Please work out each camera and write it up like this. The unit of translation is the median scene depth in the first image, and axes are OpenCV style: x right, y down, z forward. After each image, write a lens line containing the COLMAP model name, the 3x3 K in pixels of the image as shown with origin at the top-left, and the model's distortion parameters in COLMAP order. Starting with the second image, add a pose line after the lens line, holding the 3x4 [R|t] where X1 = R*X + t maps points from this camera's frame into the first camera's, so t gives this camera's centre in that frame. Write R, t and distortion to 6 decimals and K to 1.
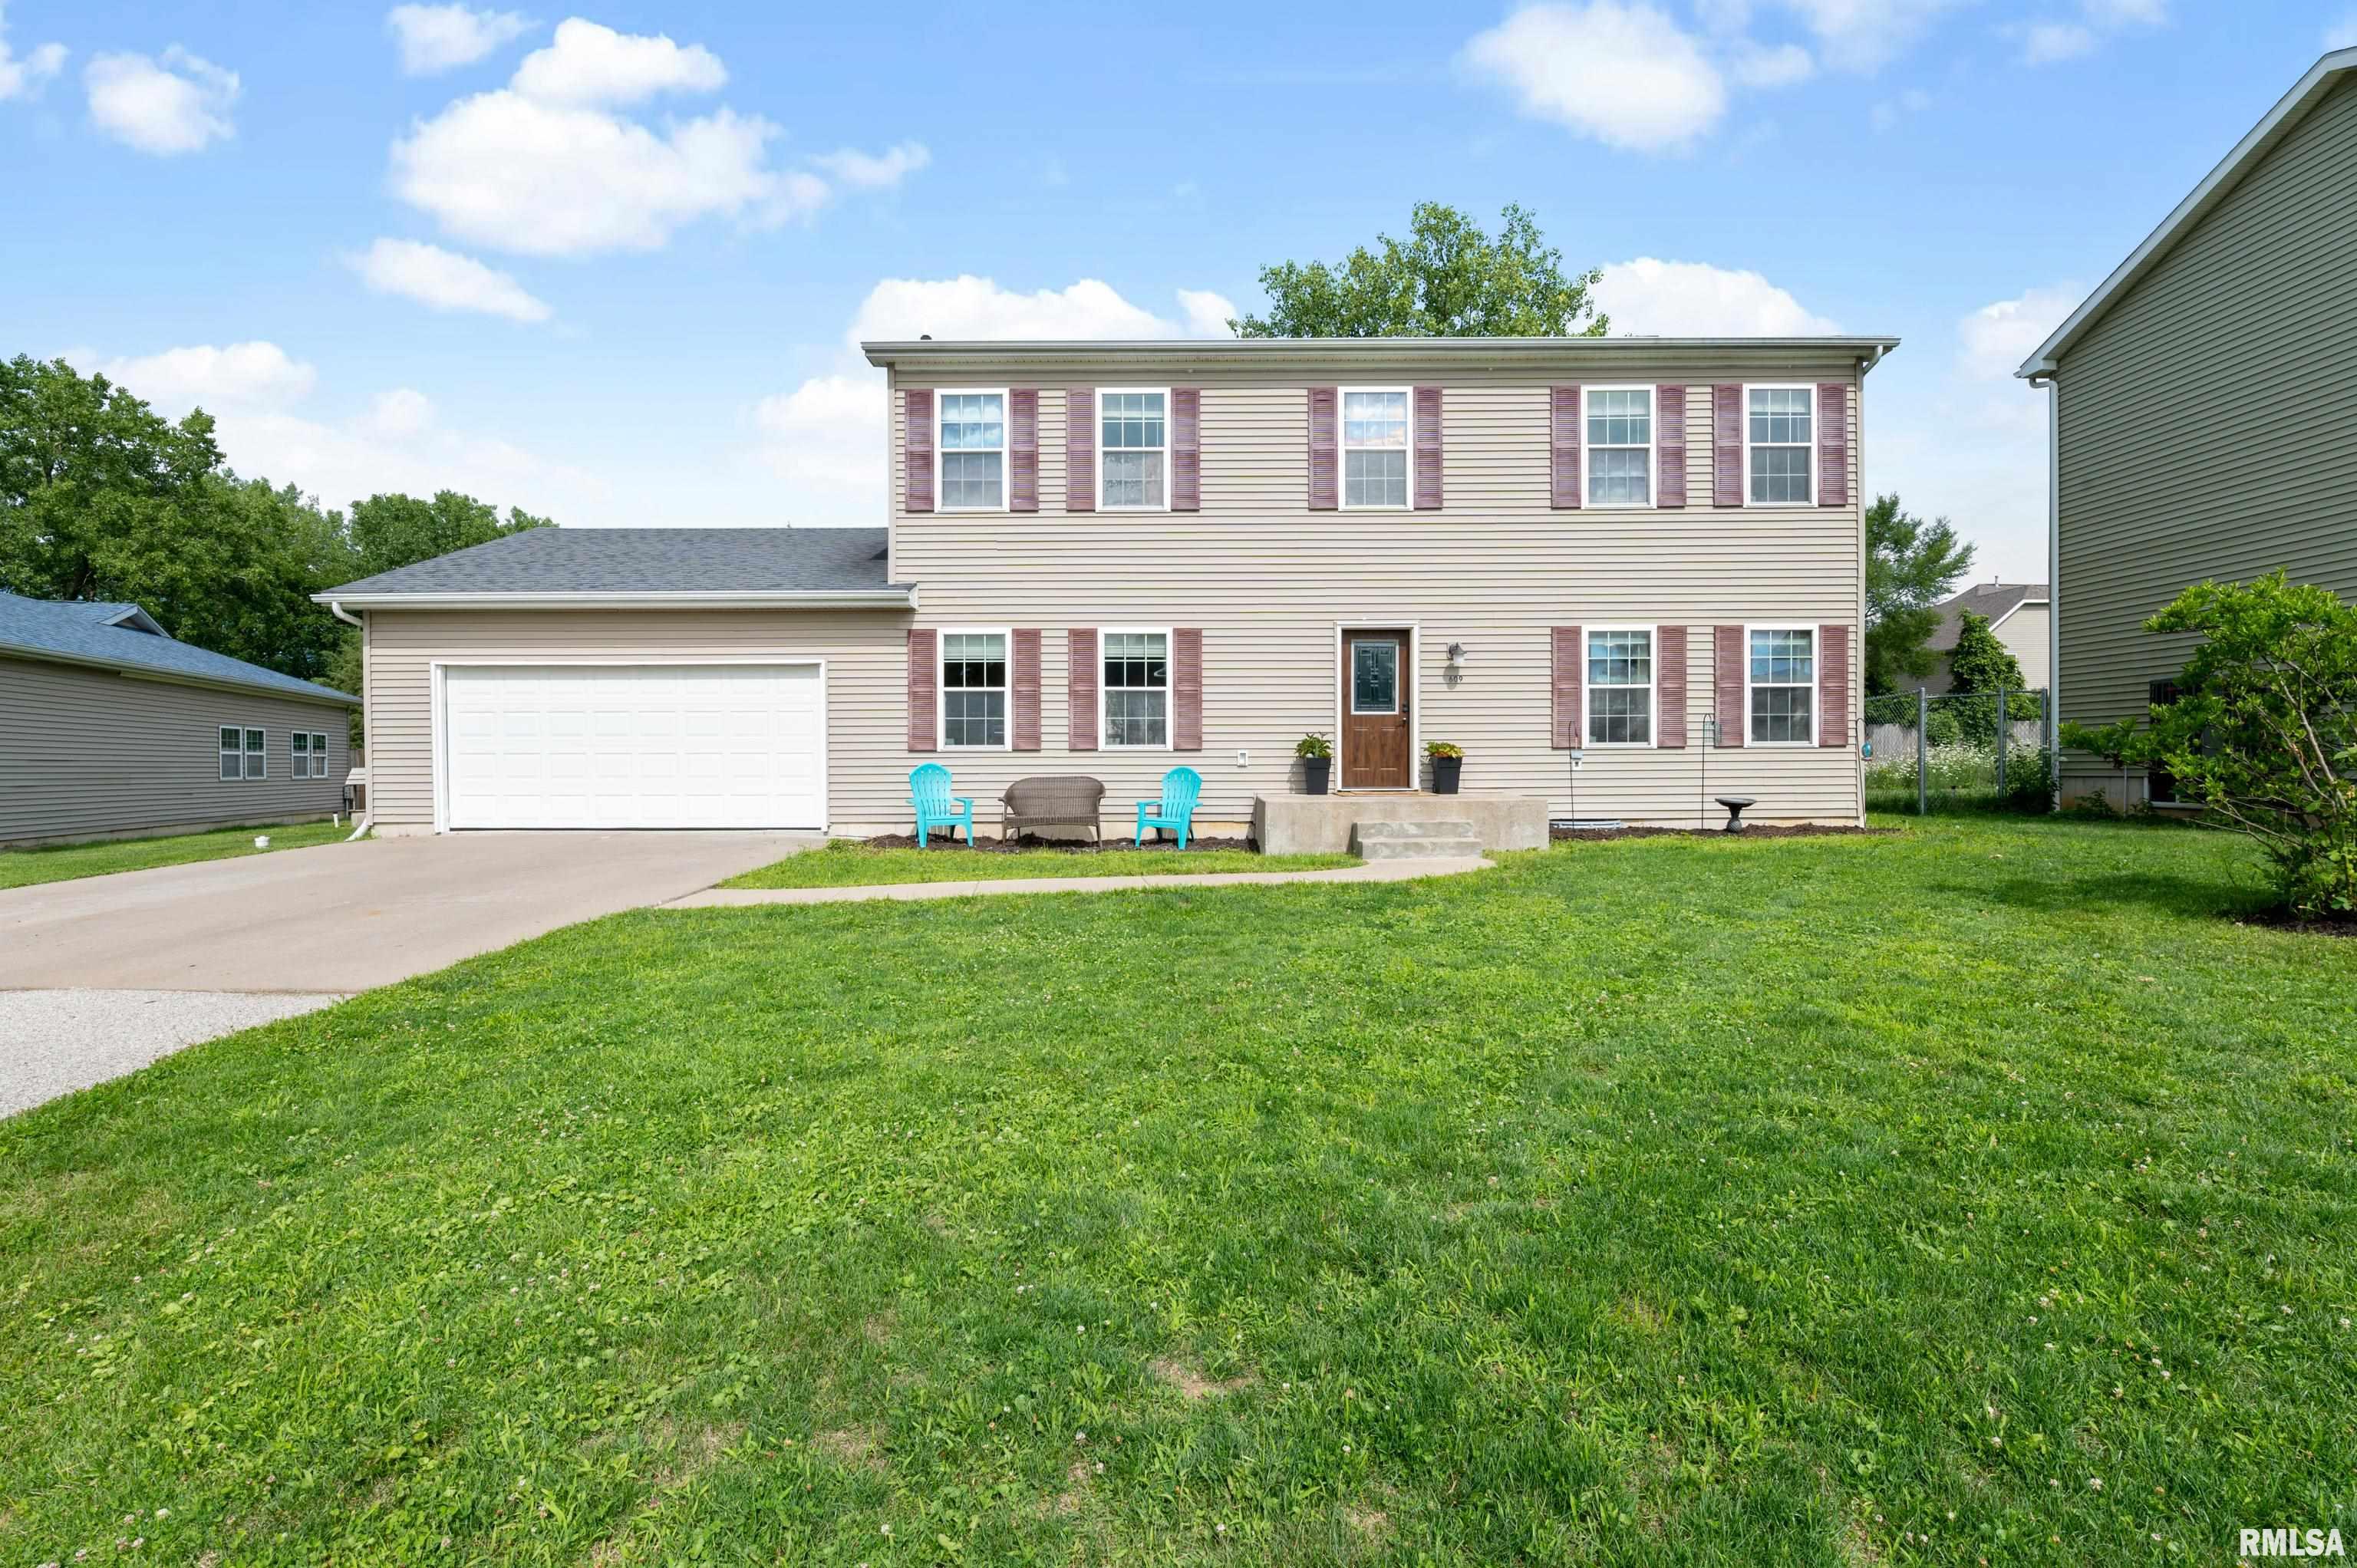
lens RADIAL K [[1028.6, 0, 1182.0], [0, 1028.6, 773.1], [0, 0, 1]] dist [-0.003963, -0.004068]
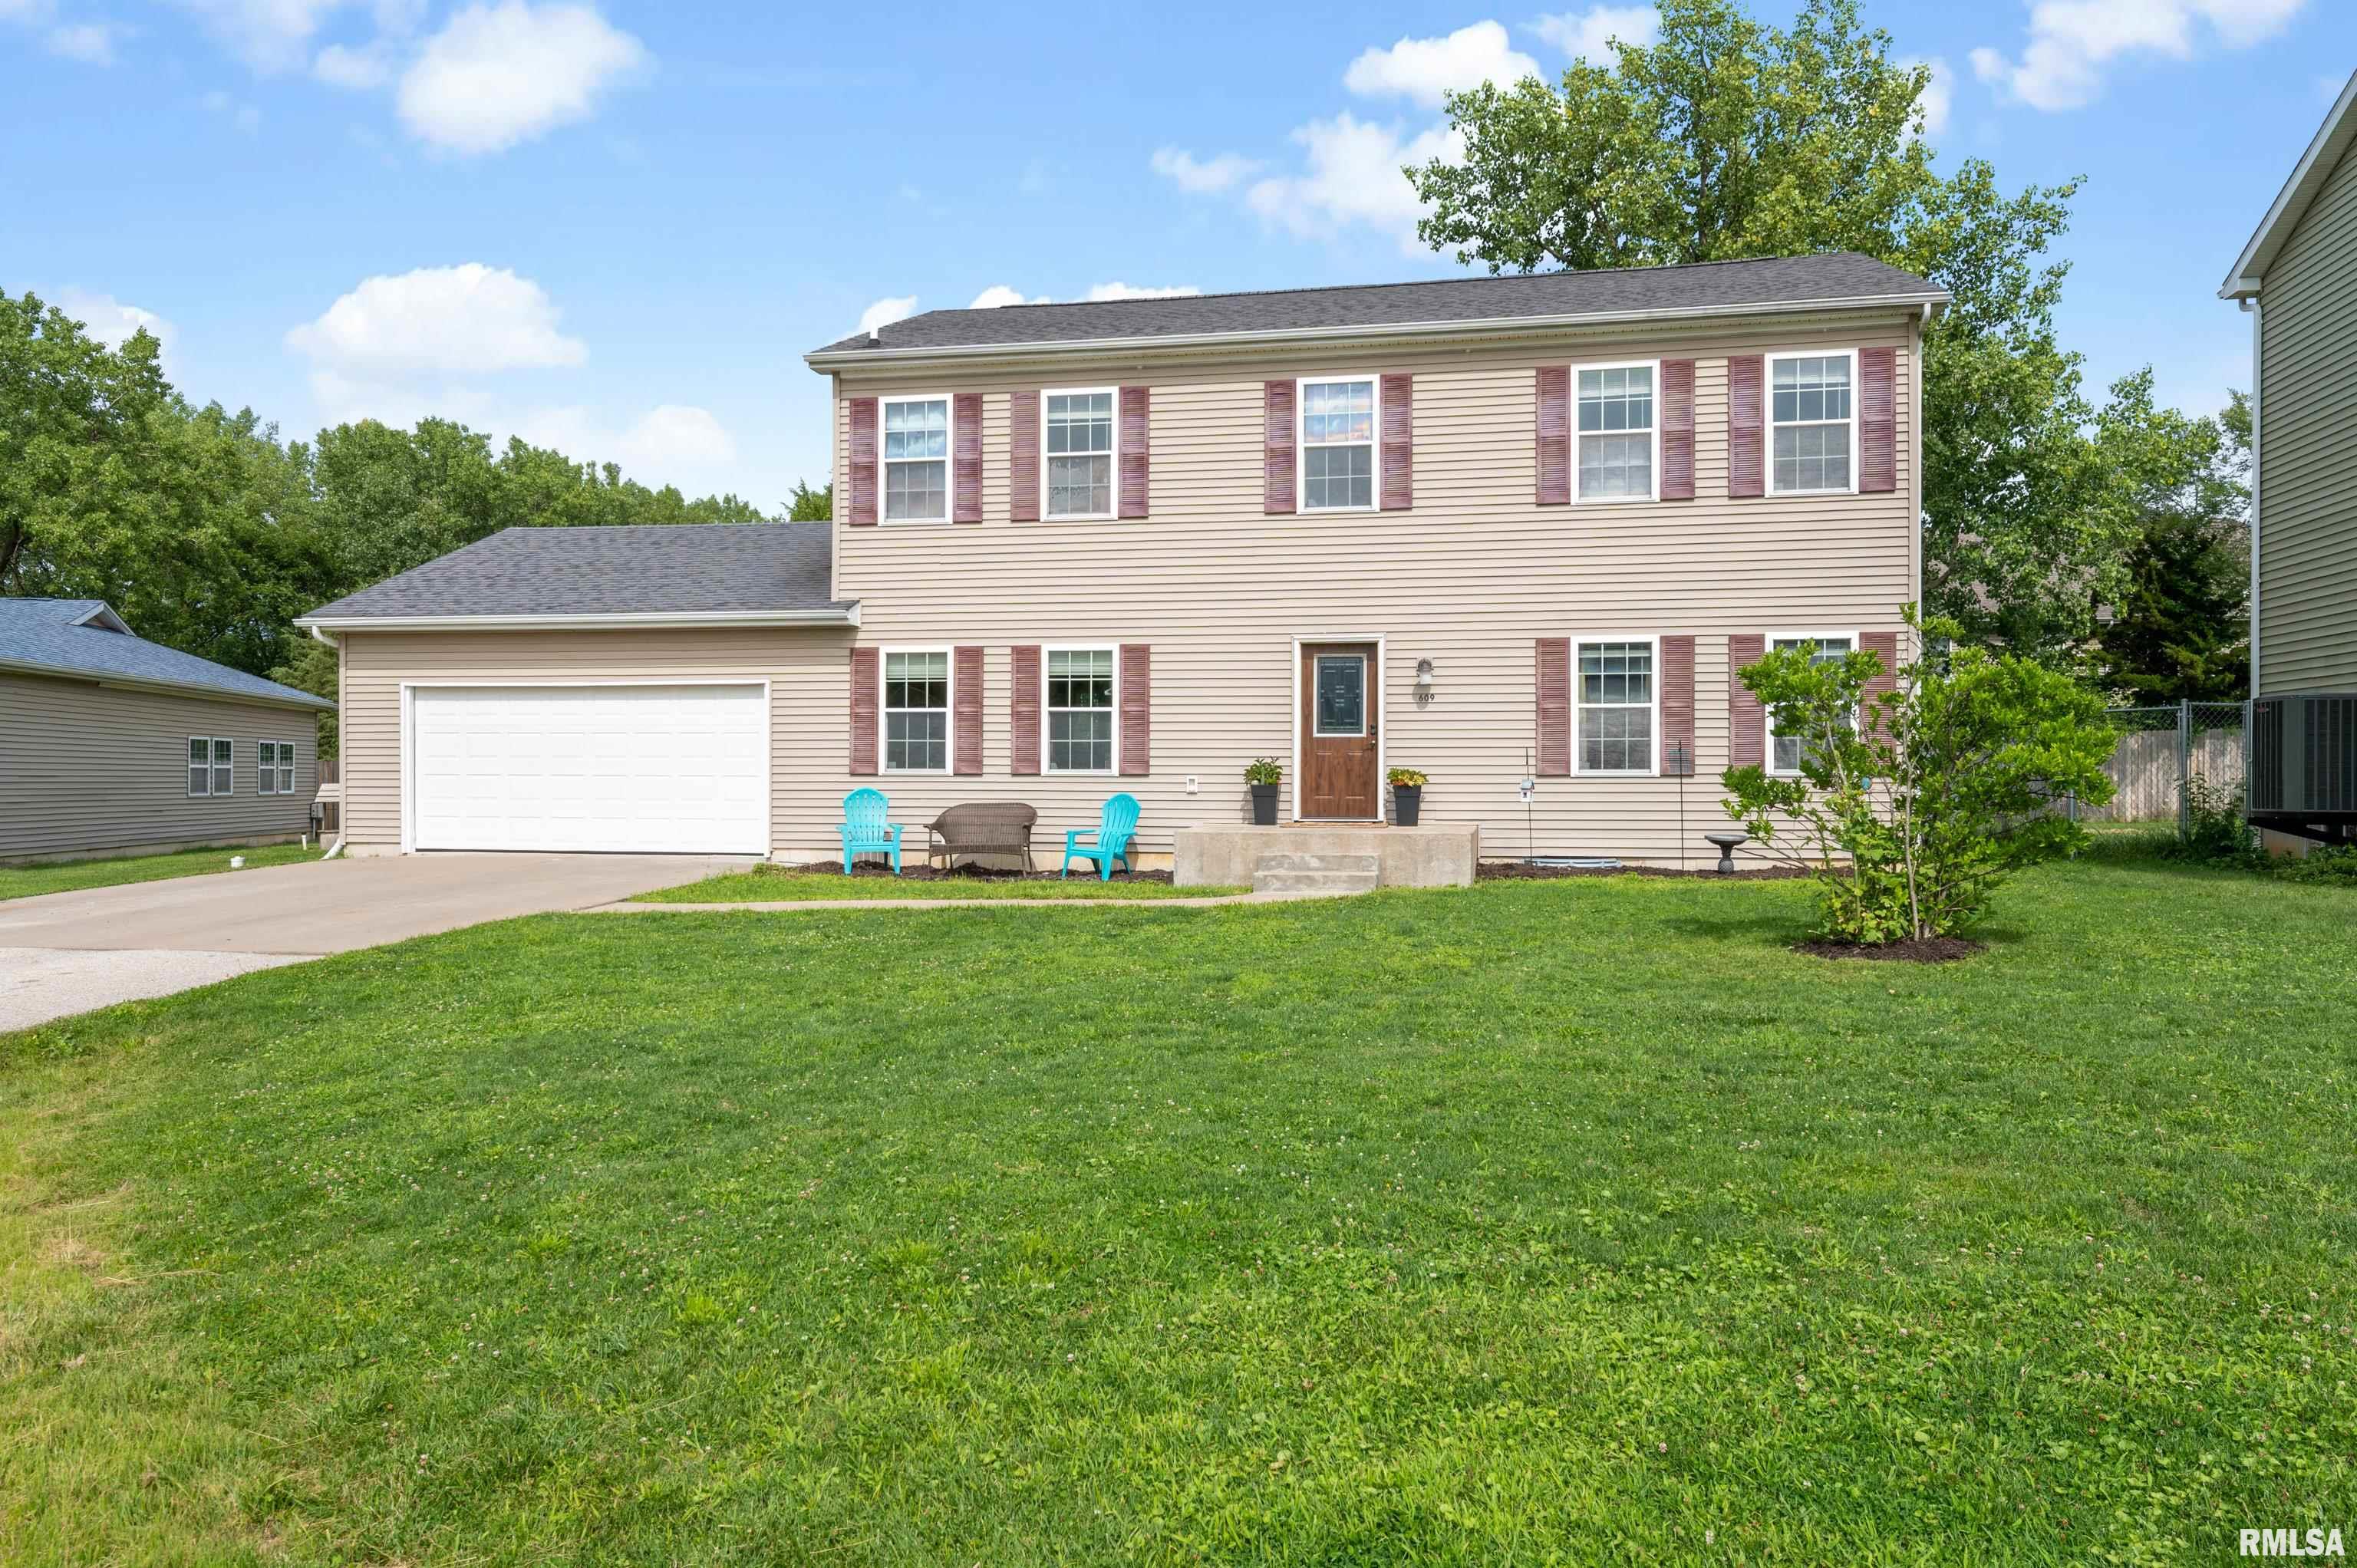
lens RADIAL K [[1631.5, 0, 1181.6], [0, 1631.5, 764.6], [0, 0, 1]] dist [0.038098, 0.026568]
pose [[0.980929, 0.005149, -0.194297, 0.334195], [-0.008068, 0.999866, -0.014235, -0.011534], [0.194198, 0.015531, 0.980839, -0.437044]]
